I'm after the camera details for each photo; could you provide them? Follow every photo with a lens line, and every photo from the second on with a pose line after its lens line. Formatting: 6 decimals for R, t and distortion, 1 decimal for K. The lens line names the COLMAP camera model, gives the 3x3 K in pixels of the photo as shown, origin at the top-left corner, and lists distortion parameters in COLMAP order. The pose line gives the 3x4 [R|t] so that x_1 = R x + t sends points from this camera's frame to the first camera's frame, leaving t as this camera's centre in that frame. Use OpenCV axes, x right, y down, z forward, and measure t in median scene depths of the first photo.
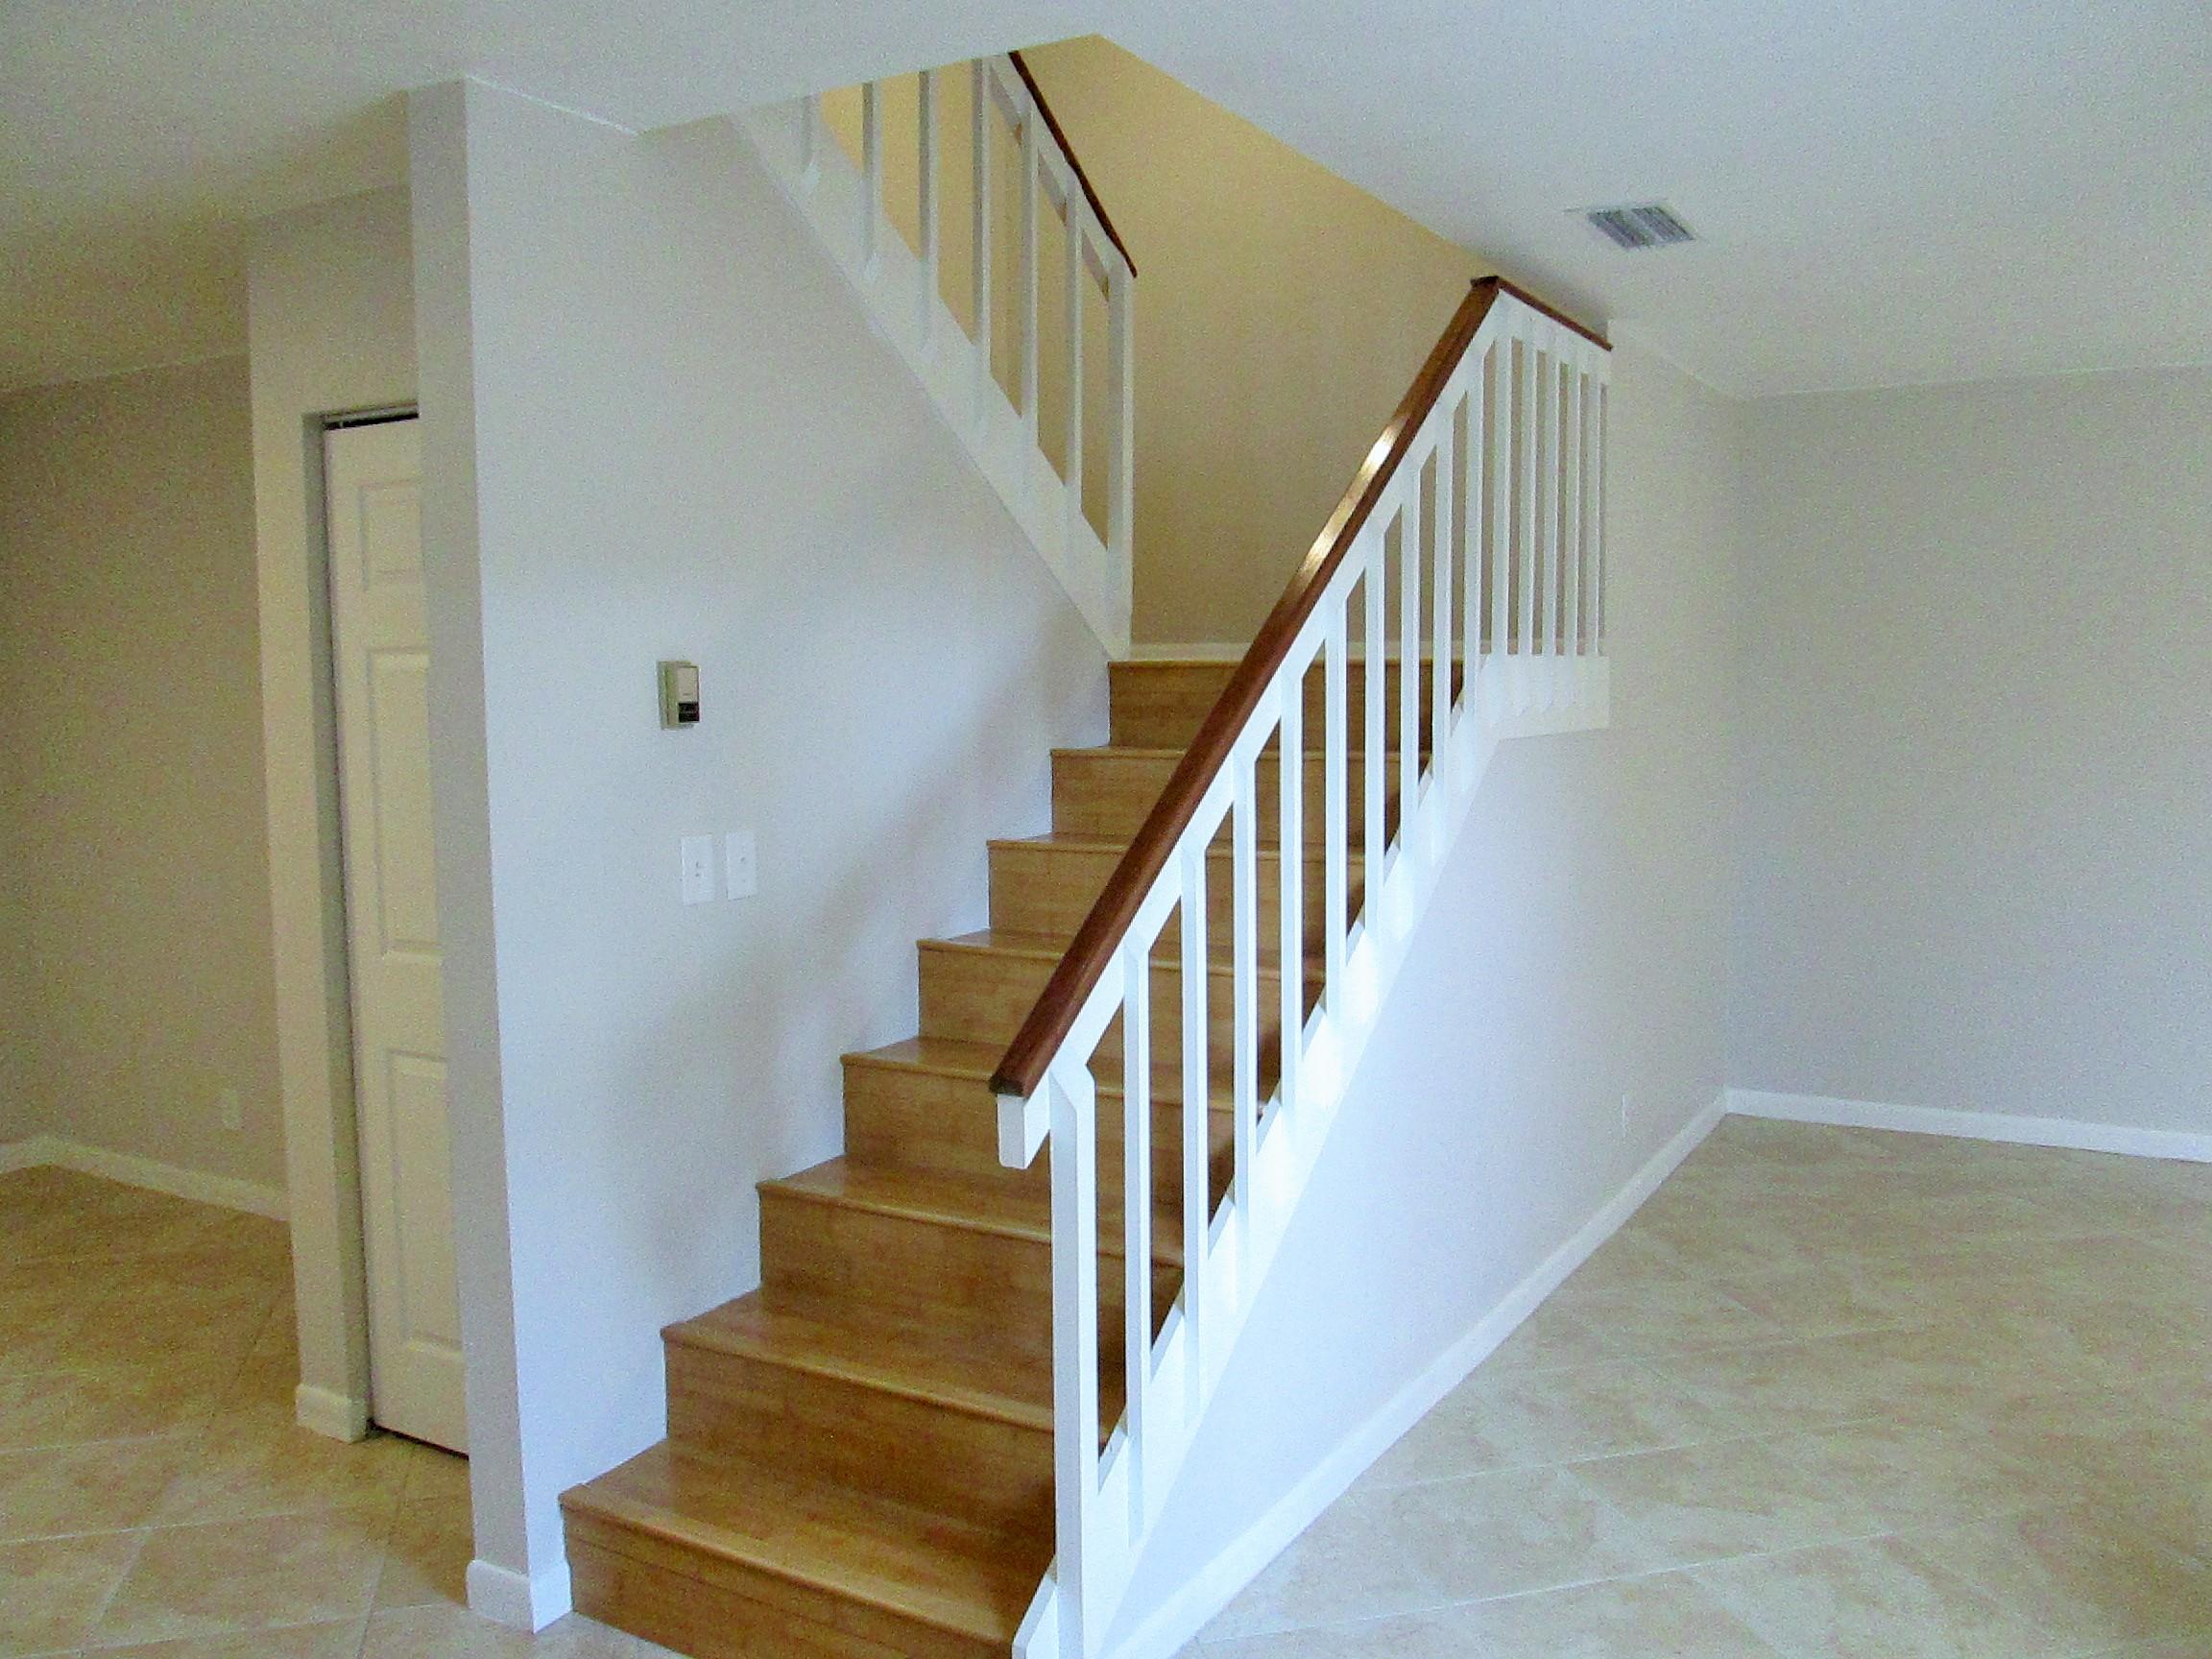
lens RADIAL K [[1813.0, 0, 1111.9], [0, 1813.0, 826.1], [0, 0, 1]] dist [-0.068372, 0.038883]
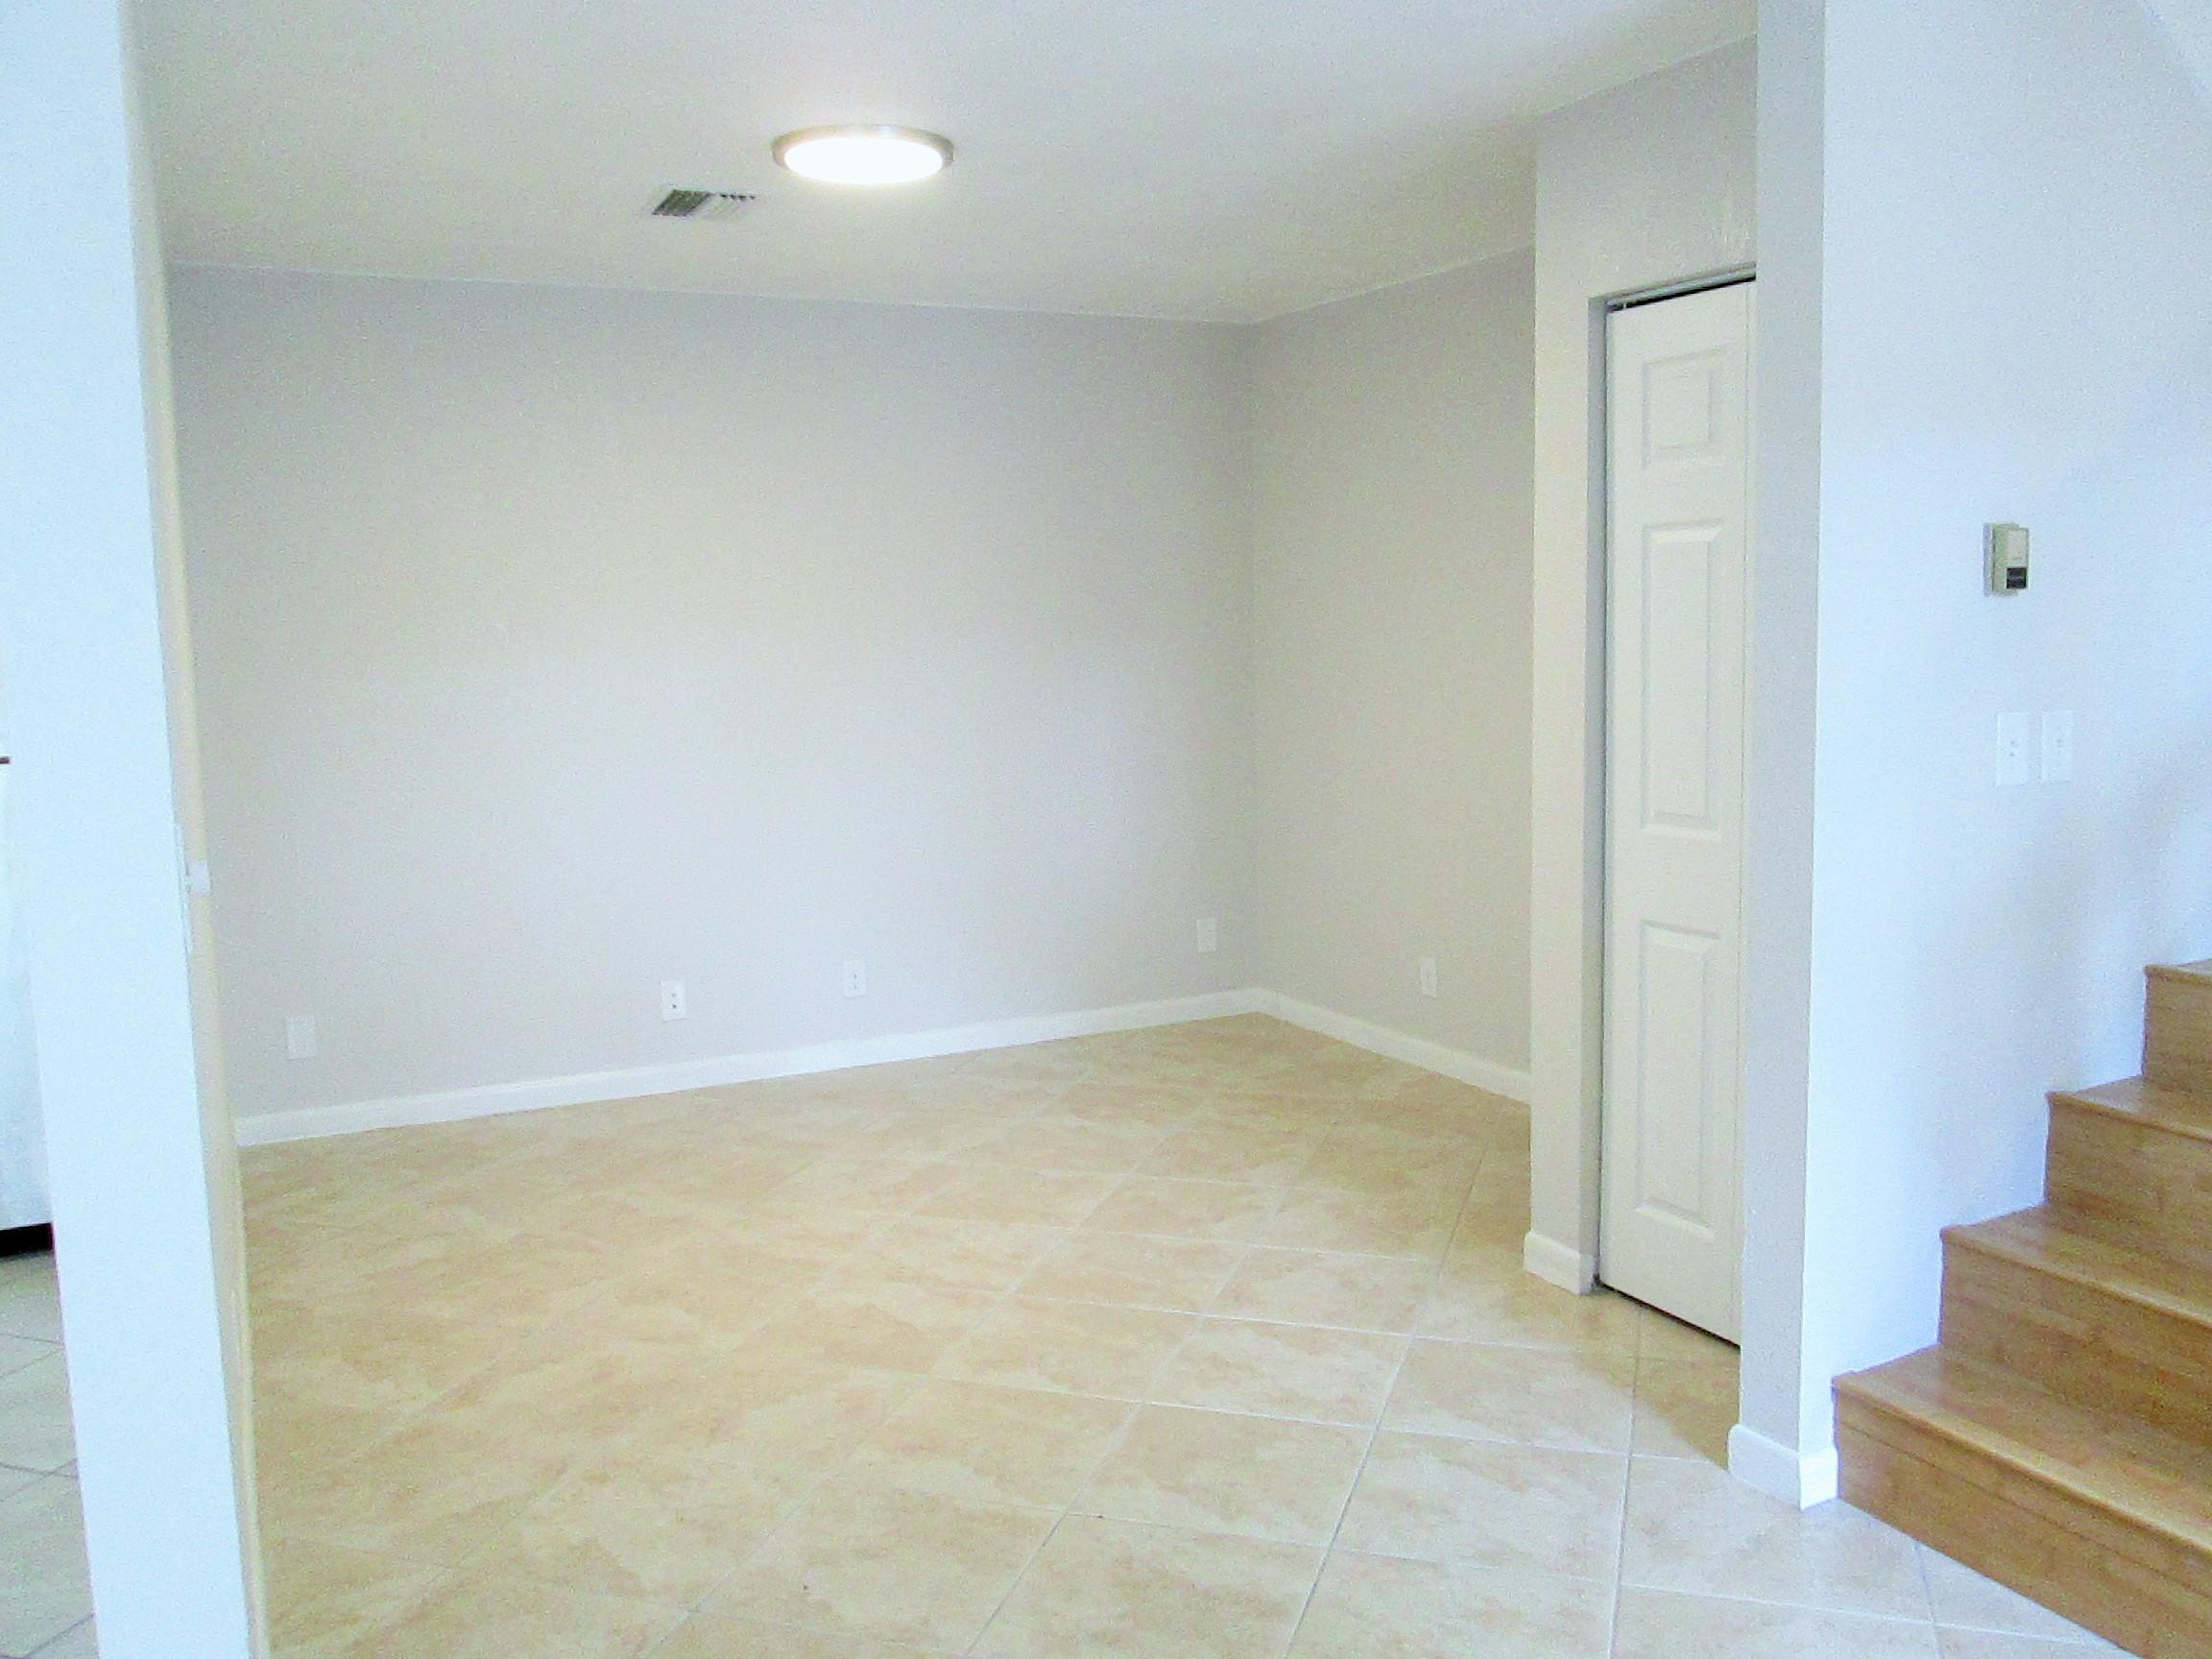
lens RADIAL K [[1813.0, 0, 1111.9], [0, 1813.0, 826.1], [0, 0, 1]] dist [-0.068372, 0.038883]
pose [[0.841203, 0.056169, -0.537794, -0.119116], [-0.035033, 0.998162, 0.049455, 0.033831], [0.539583, -0.022761, 0.841625, -0.027982]]
